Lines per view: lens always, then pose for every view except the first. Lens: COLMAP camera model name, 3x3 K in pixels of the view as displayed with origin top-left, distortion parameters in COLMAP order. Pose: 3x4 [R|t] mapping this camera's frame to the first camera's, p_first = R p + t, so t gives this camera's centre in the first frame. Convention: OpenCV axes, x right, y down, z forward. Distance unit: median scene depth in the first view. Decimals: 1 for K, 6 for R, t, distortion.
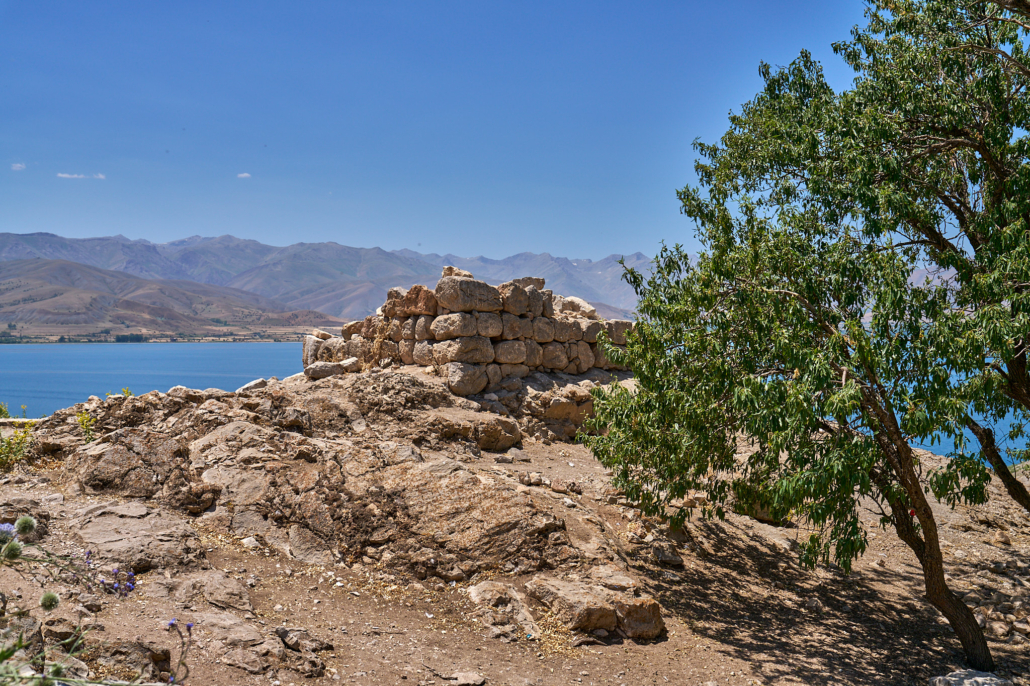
lens RADIAL K [[1022.4, 0, 515.0], [0, 1022.4, 343.0], [0, 0, 1]] dist [-0.015399, 0.132069]
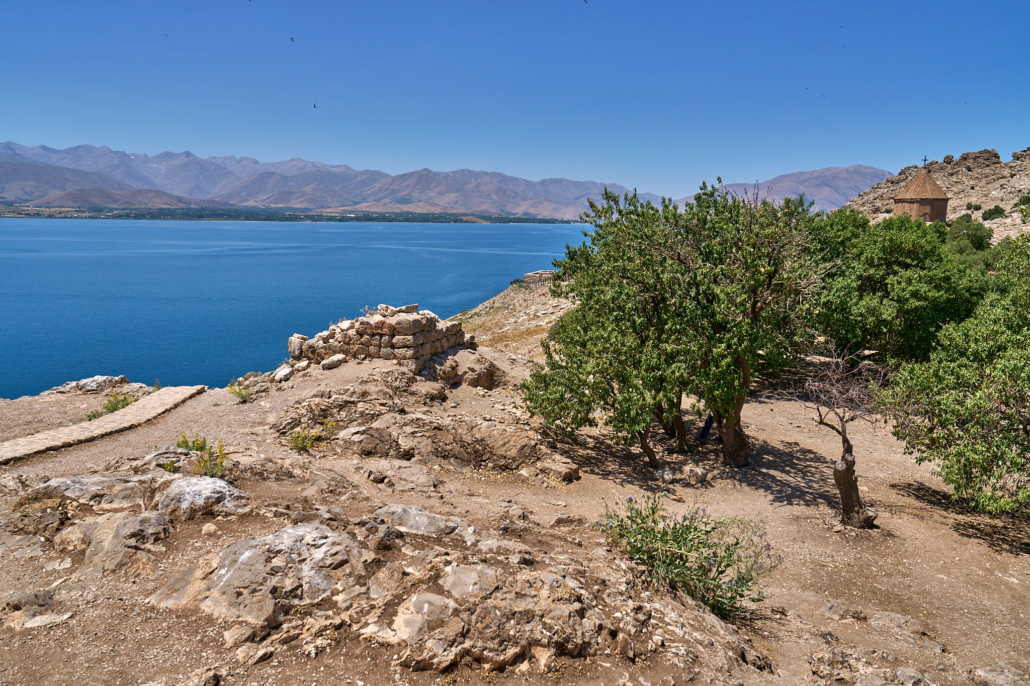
lens RADIAL K [[698.4, 0, 515.0], [0, 698.4, 343.0], [0, 0, 1]] dist [-0.006455, -0.001430]
pose [[0.856850, -0.075438, 0.510017, -0.885685], [-0.009721, 0.986698, 0.162276, -0.364979], [-0.515474, -0.144004, 0.844718, -0.481019]]
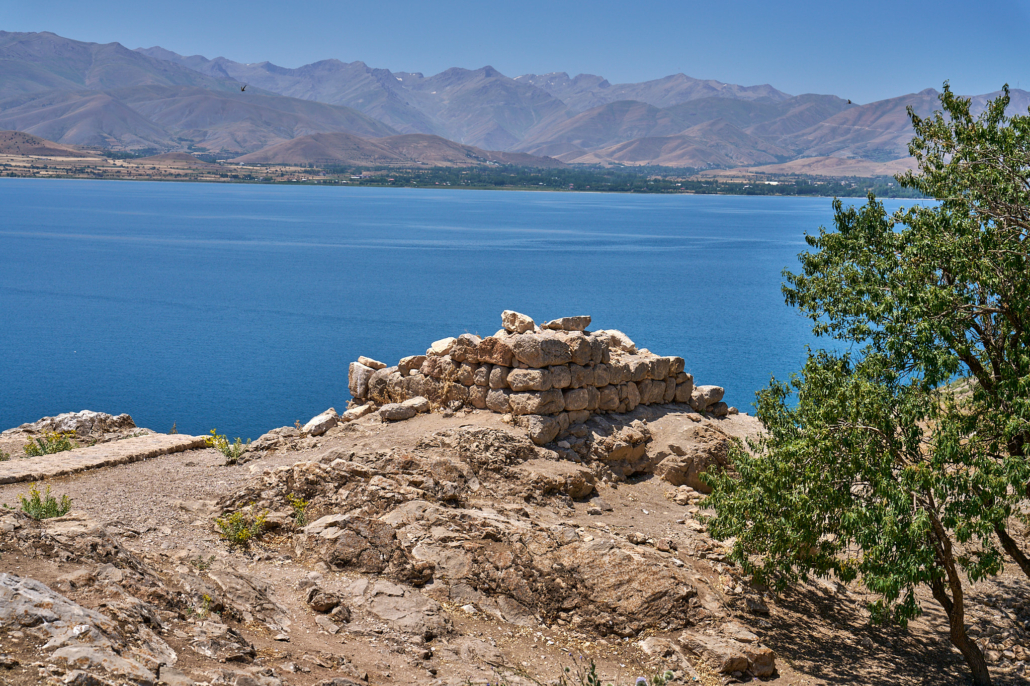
lens RADIAL K [[1401.5, 0, 515.0], [0, 1401.5, 343.0], [0, 0, 1]] dist [-0.000691, -0.065071]
pose [[0.990117, 0.011279, 0.139789, -0.424840], [-0.025993, 0.994249, 0.103886, -0.312424], [-0.137813, -0.106493, 0.984717, -0.700622]]
